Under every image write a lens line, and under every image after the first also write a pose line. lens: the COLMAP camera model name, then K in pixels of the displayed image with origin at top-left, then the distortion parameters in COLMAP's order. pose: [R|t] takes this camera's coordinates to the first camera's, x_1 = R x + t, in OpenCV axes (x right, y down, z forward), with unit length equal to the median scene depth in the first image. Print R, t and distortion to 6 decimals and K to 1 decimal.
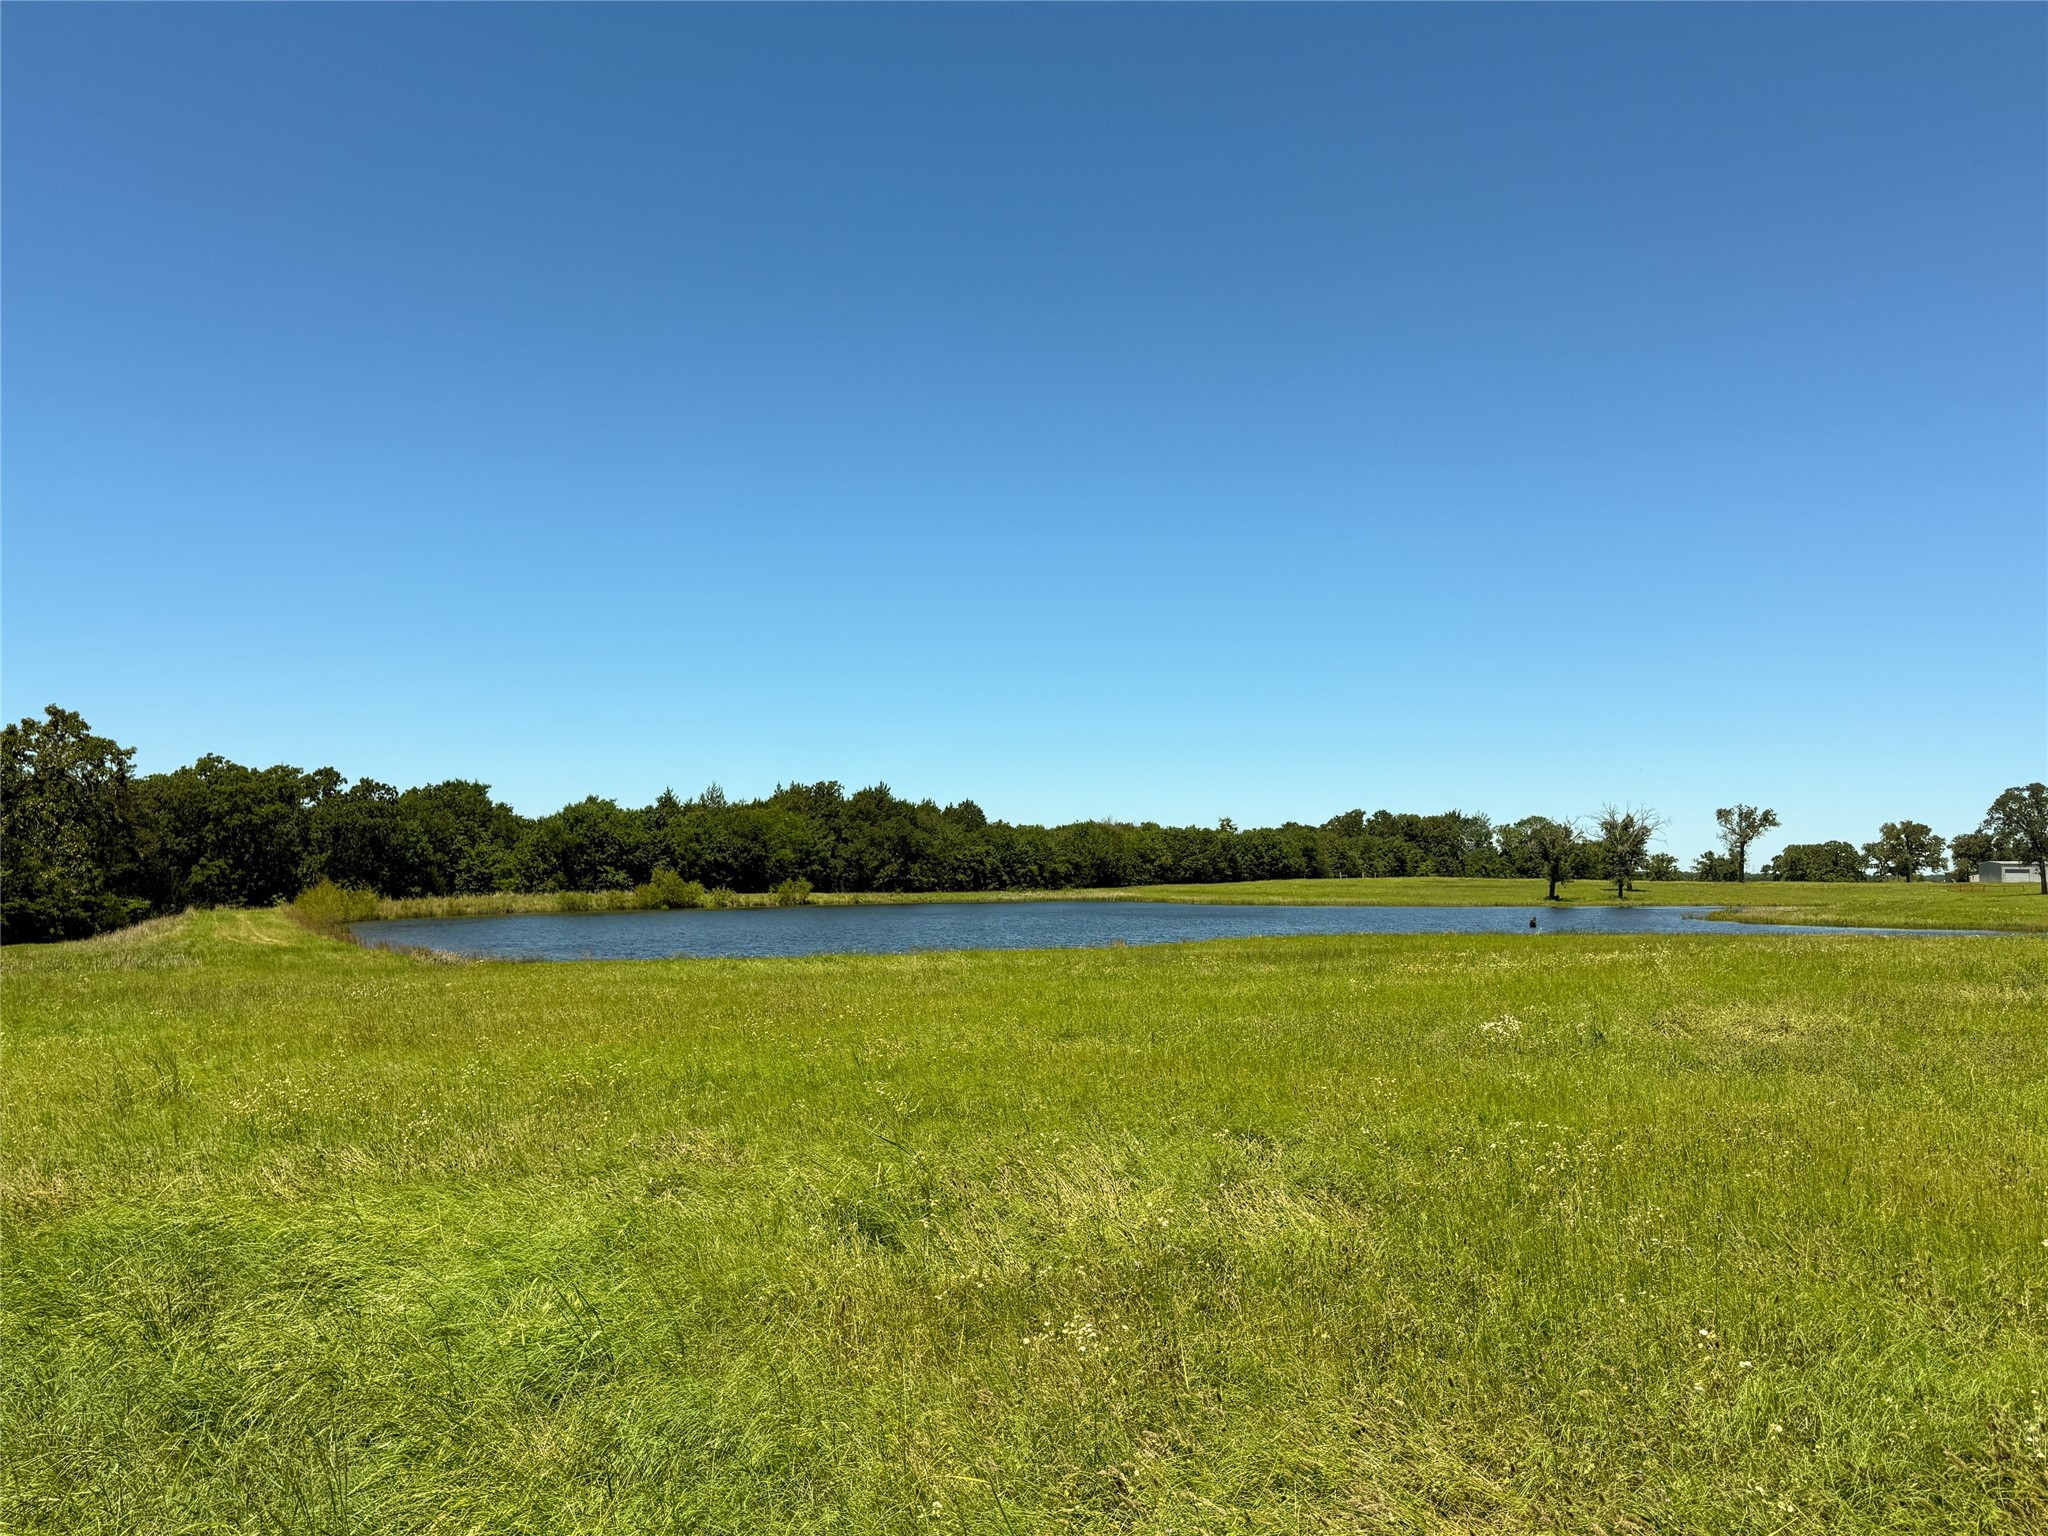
lens RADIAL K [[1624.6, 0, 1024.0], [0, 1624.6, 768.0], [0, 0, 1]] dist [0.172285, -0.361874]
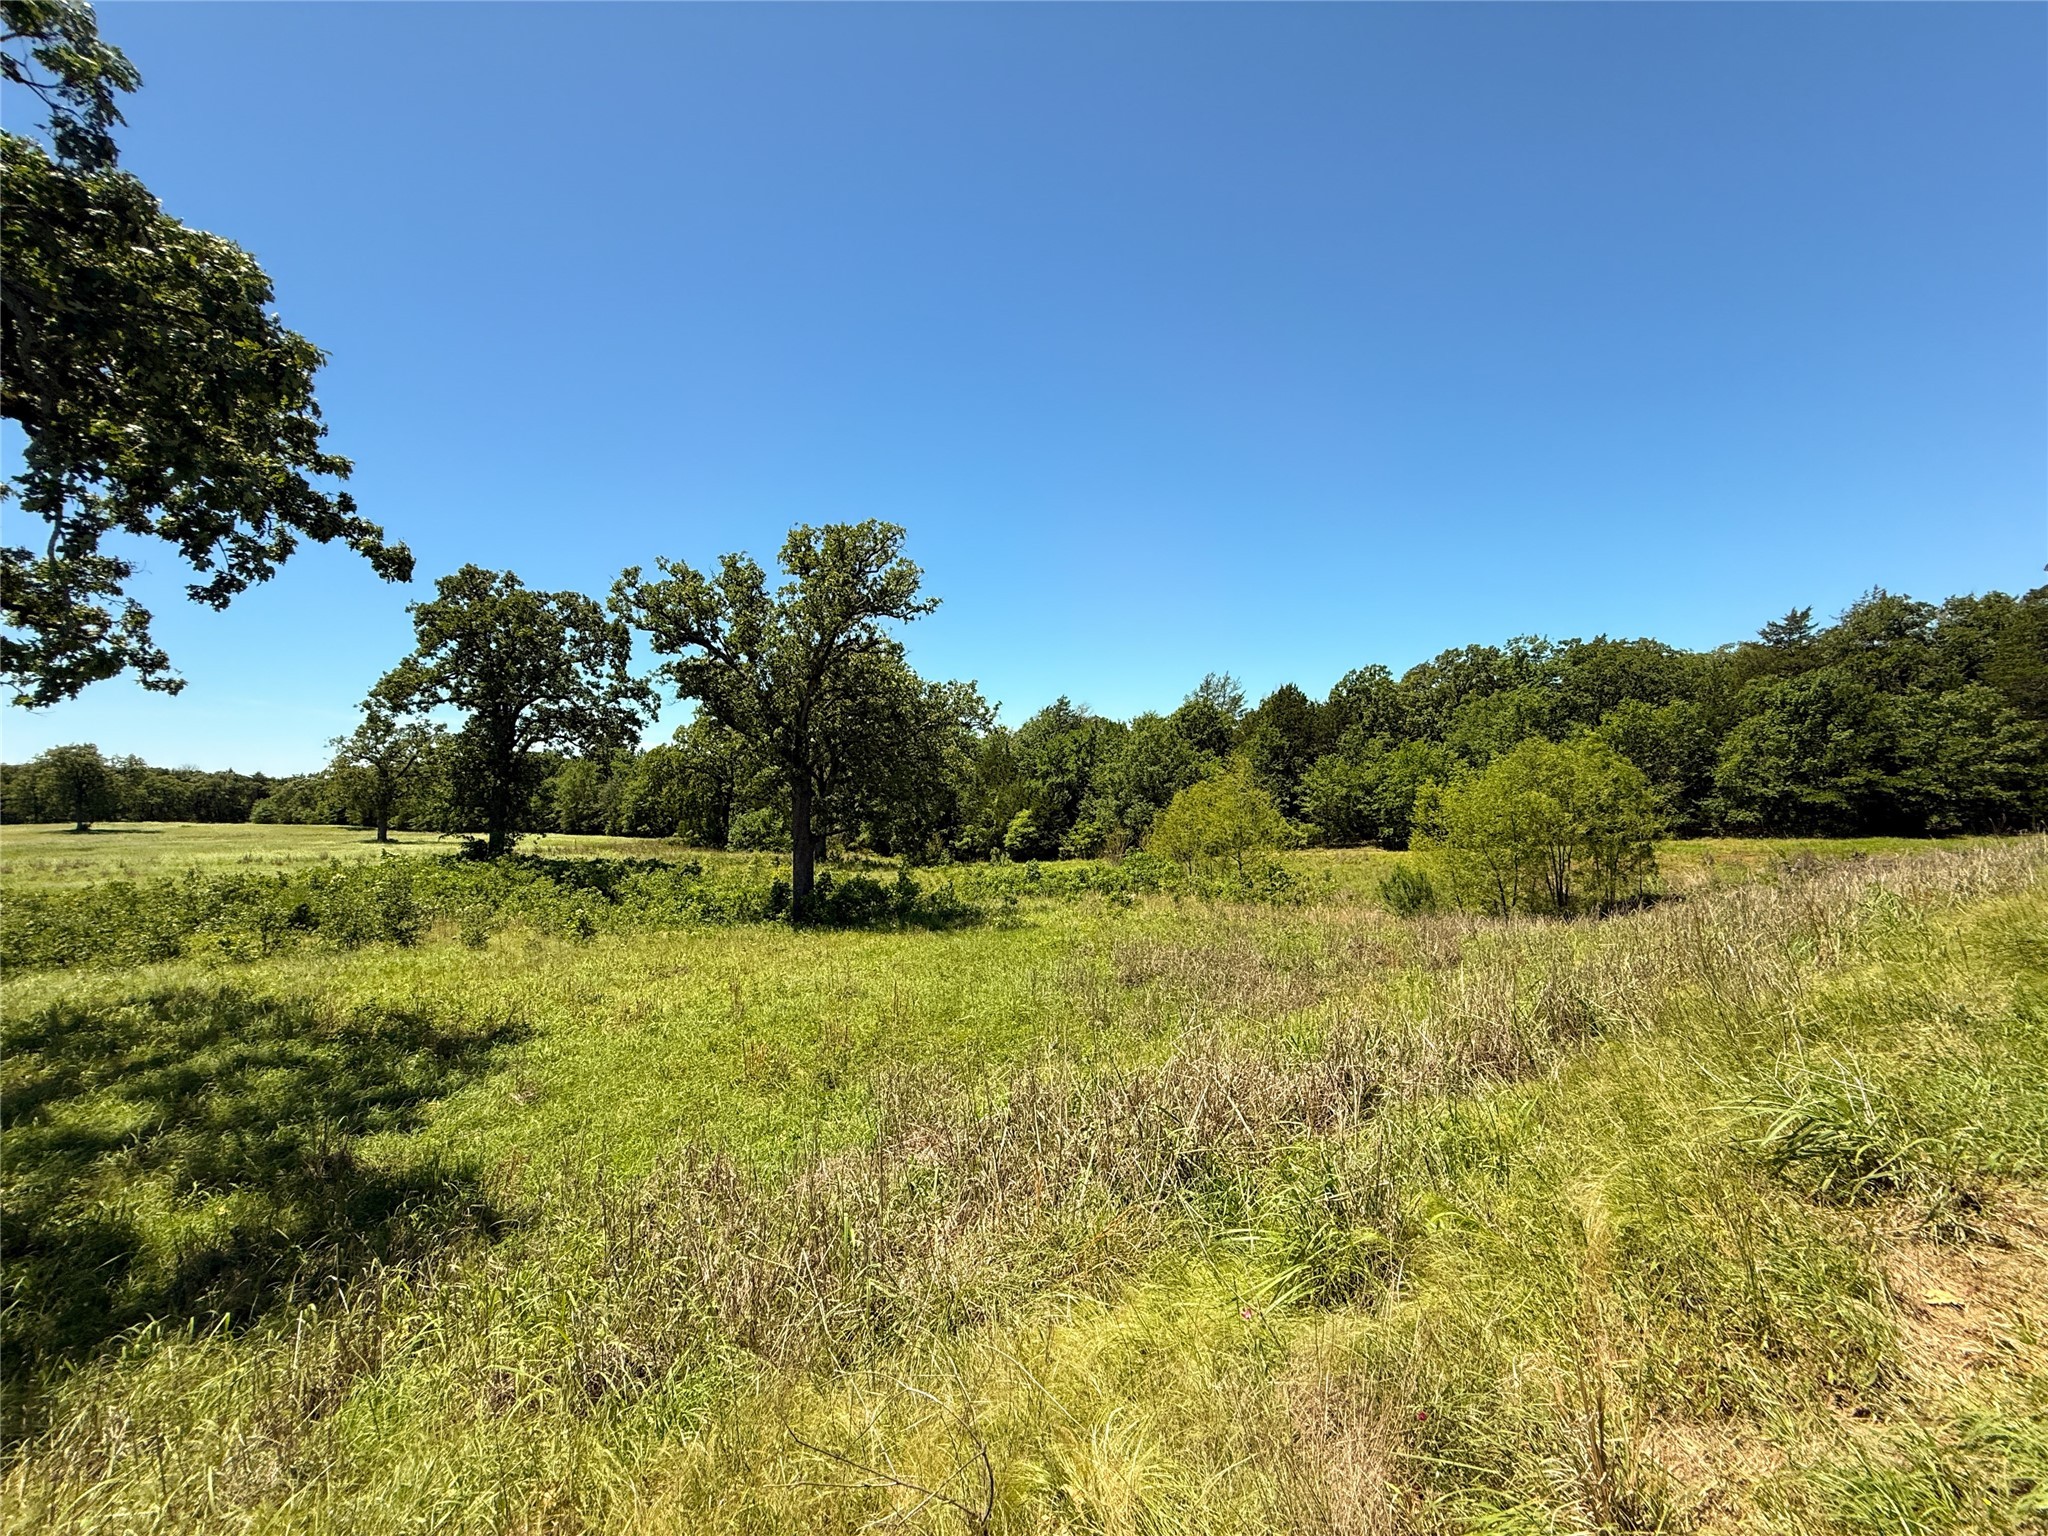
lens RADIAL K [[818.8, 0, 1015.7], [0, 818.8, 768.0], [0, 0, 1]] dist [-0.002365, 0.000051]
pose [[0.081039, -0.018659, -0.996536, -0.227111], [0.091759, 0.995718, -0.011182, 0.037262], [0.992478, -0.090535, 0.082404, 0.473349]]
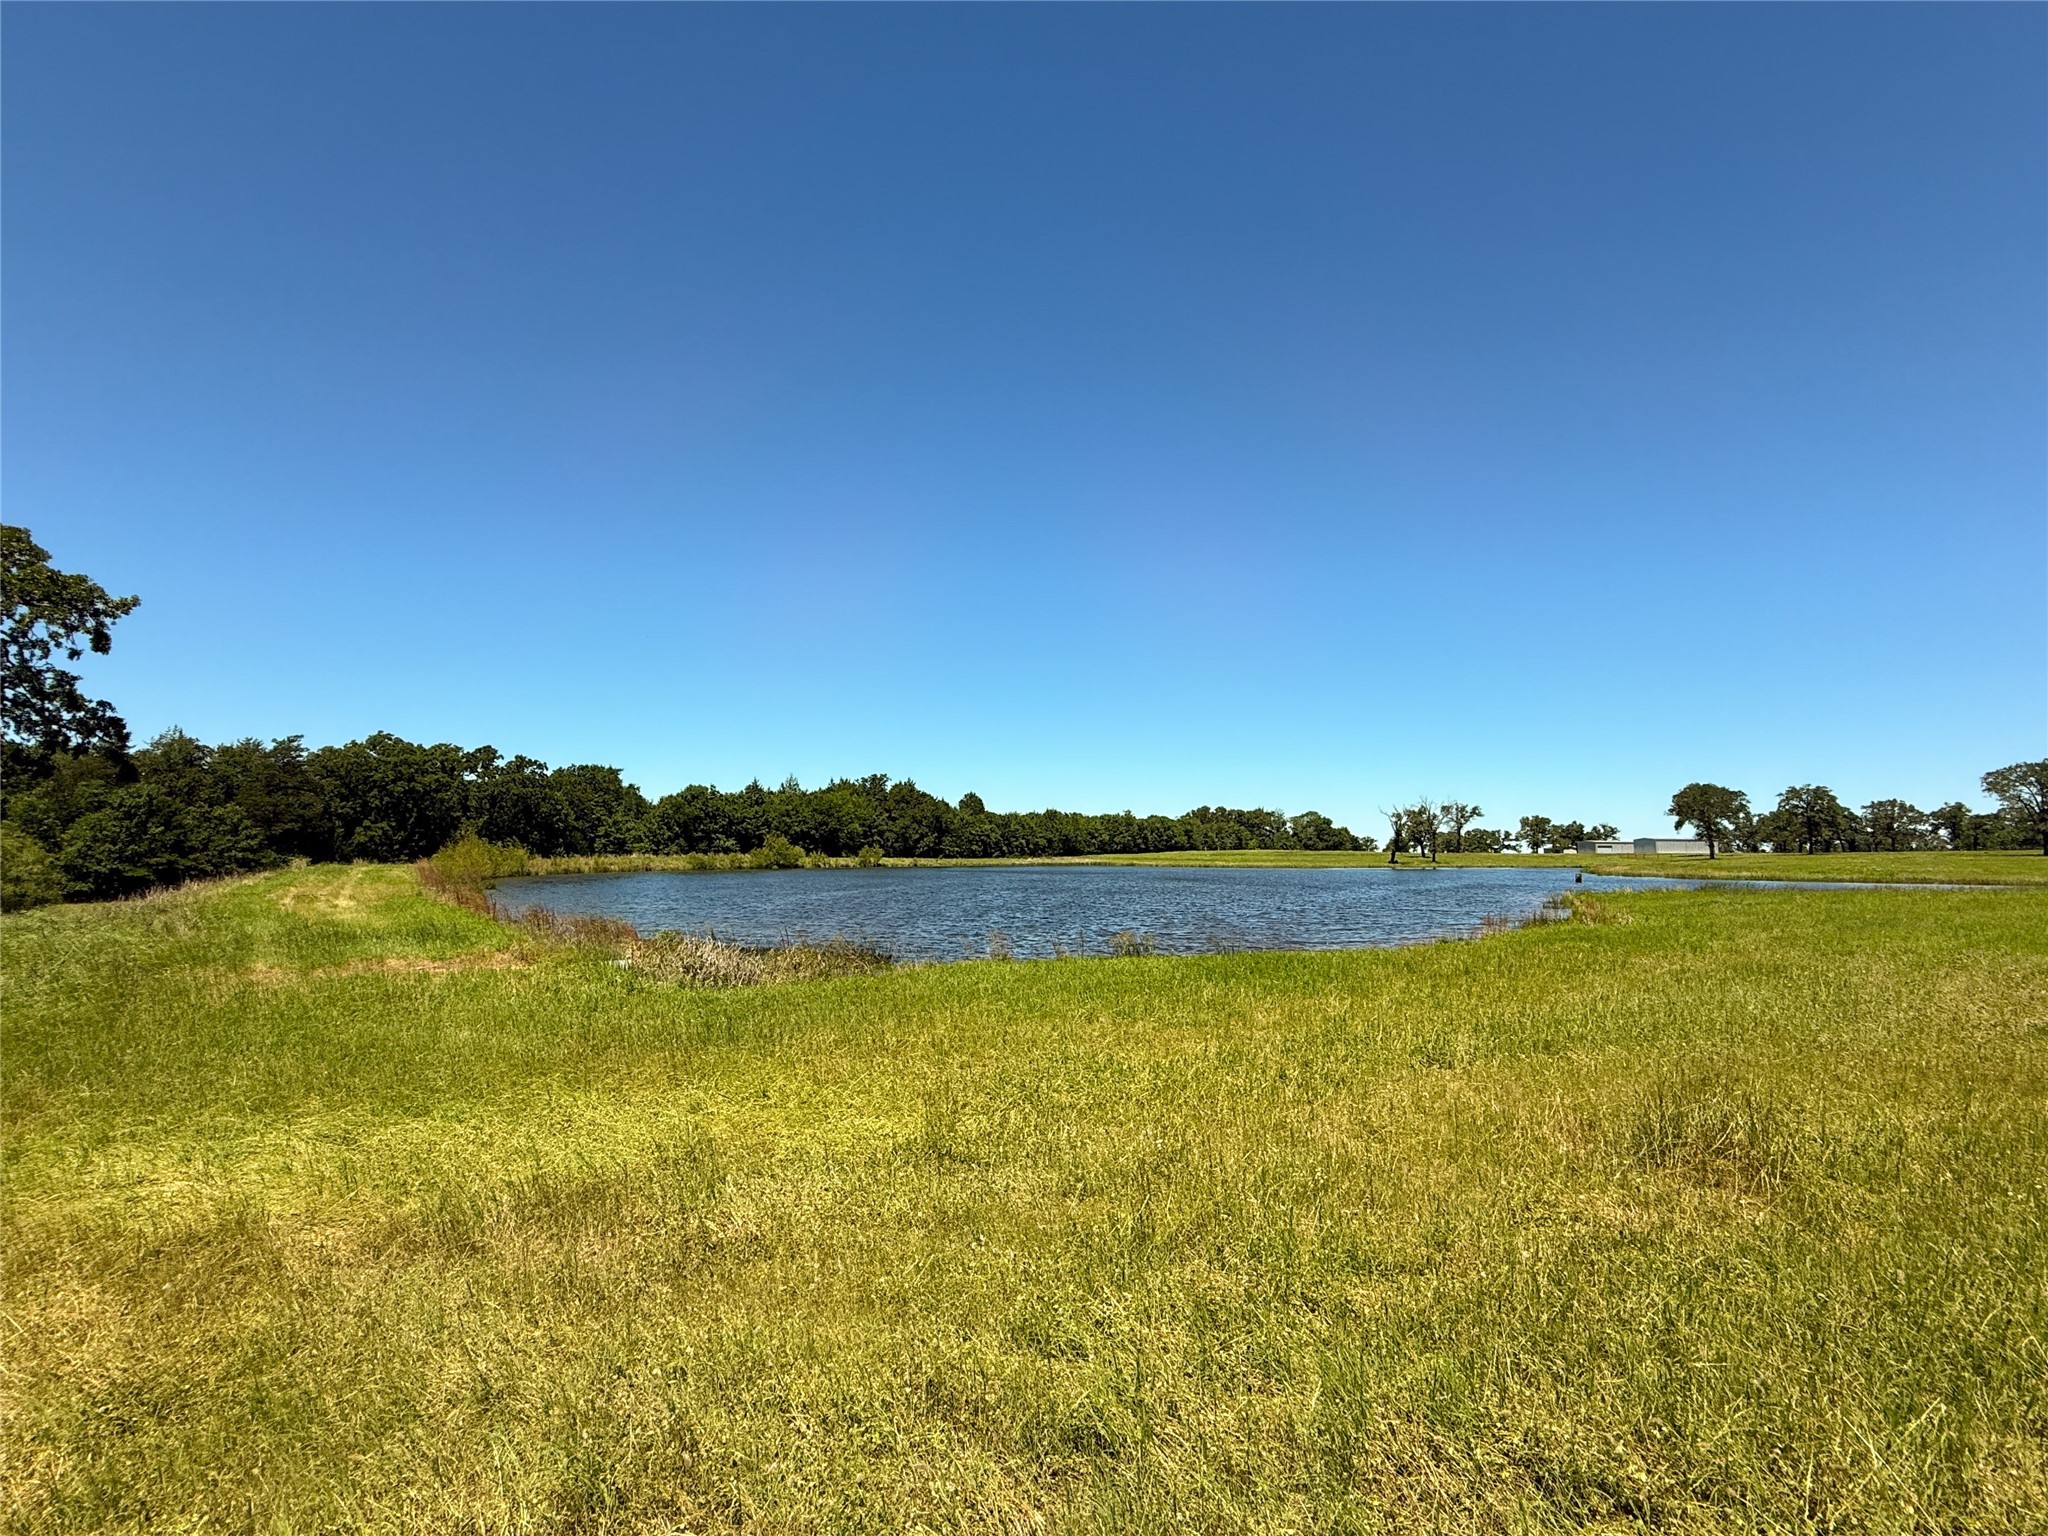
lens RADIAL K [[957.1, 0, 1024.0], [0, 957.1, 768.0], [0, 0, 1]] dist [-0.001165, -0.000632]
pose [[0.994411, 0.012478, 0.104836, -0.103218], [-0.009997, 0.999658, -0.024159, 0.025285], [-0.105101, 0.022976, 0.994196, 0.262178]]
